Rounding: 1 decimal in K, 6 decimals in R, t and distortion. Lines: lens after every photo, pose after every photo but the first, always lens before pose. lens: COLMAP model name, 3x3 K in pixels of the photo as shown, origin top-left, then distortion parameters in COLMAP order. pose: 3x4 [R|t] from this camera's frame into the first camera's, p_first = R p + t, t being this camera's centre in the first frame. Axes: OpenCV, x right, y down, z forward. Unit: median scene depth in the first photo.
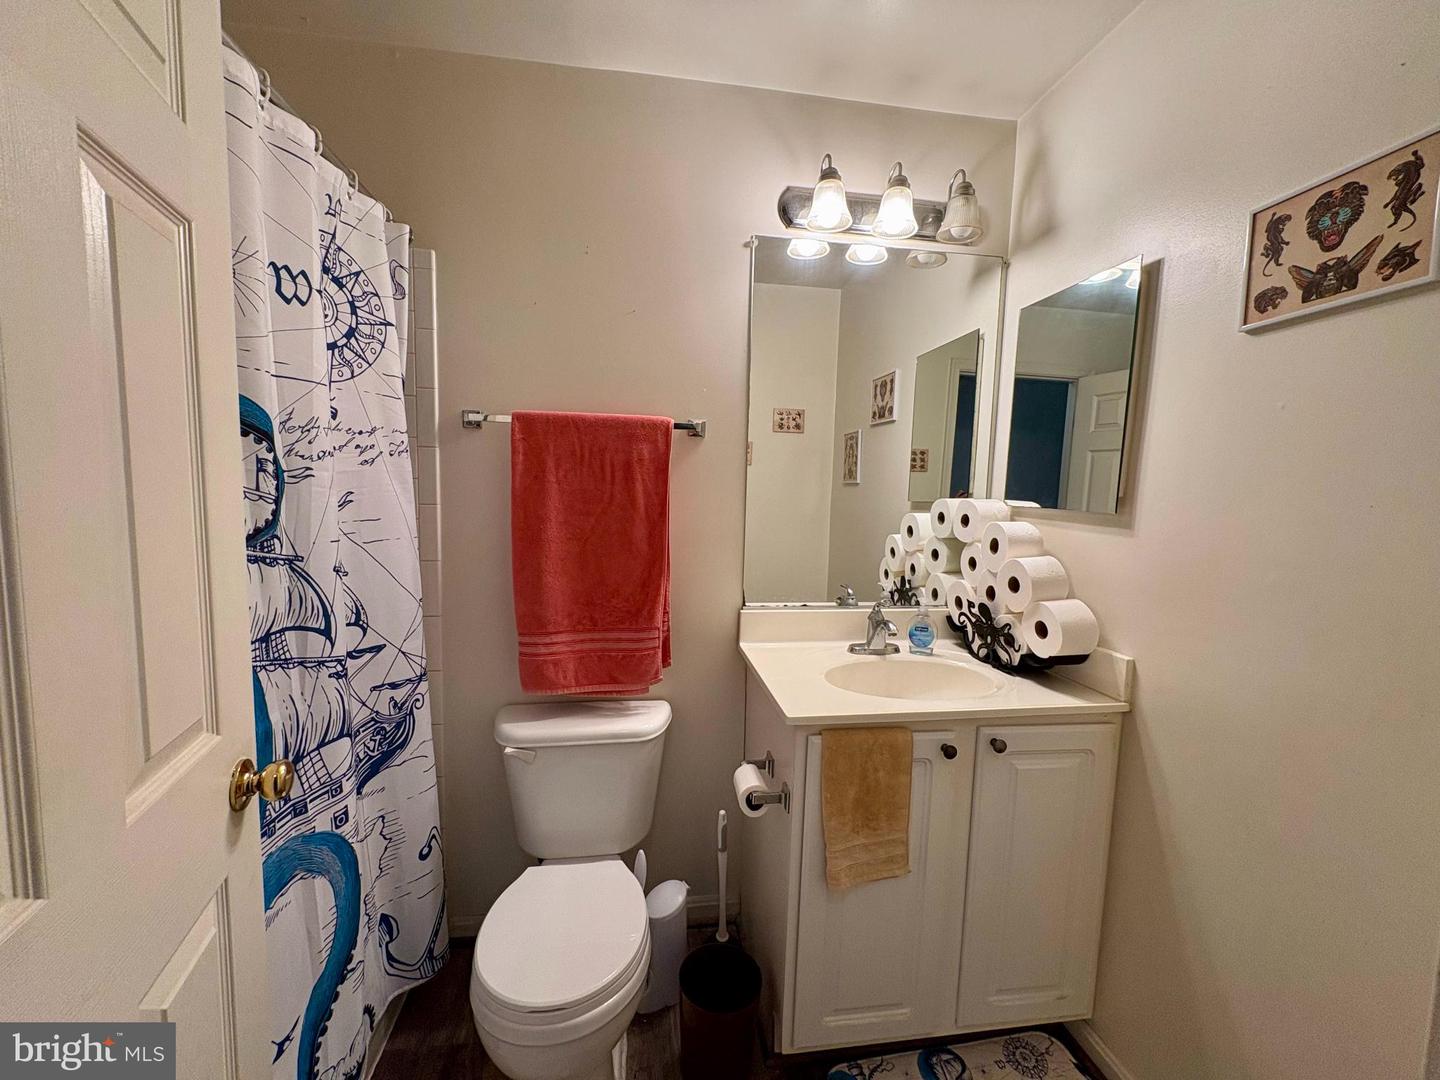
lens RADIAL K [[574.6, 0, 713.9], [0, 574.6, 545.7], [0, 0, 1]] dist [0.002321, -0.000718]
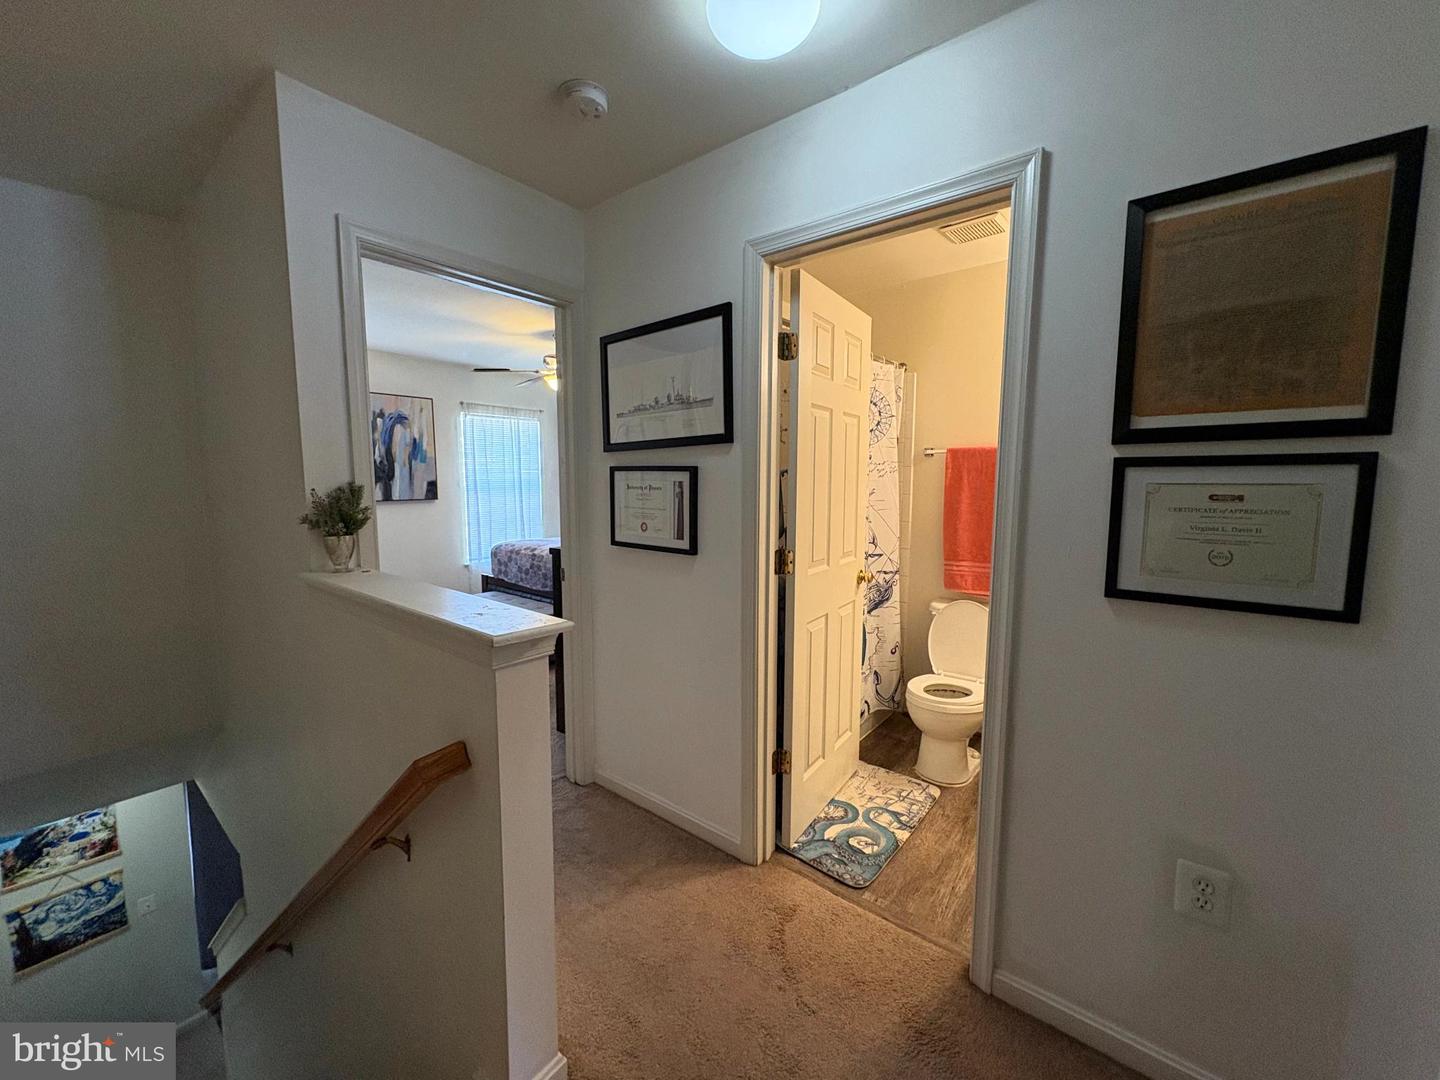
lens RADIAL K [[574.6, 0, 711.2], [0, 574.6, 540.6], [0, 0, 1]] dist [0.002321, -0.000718]
pose [[0.681755, 0.049121, -0.729930, 0.629449], [-0.056980, 0.998278, 0.013960, 0.119701], [0.729358, 0.032074, 0.683380, -1.065590]]
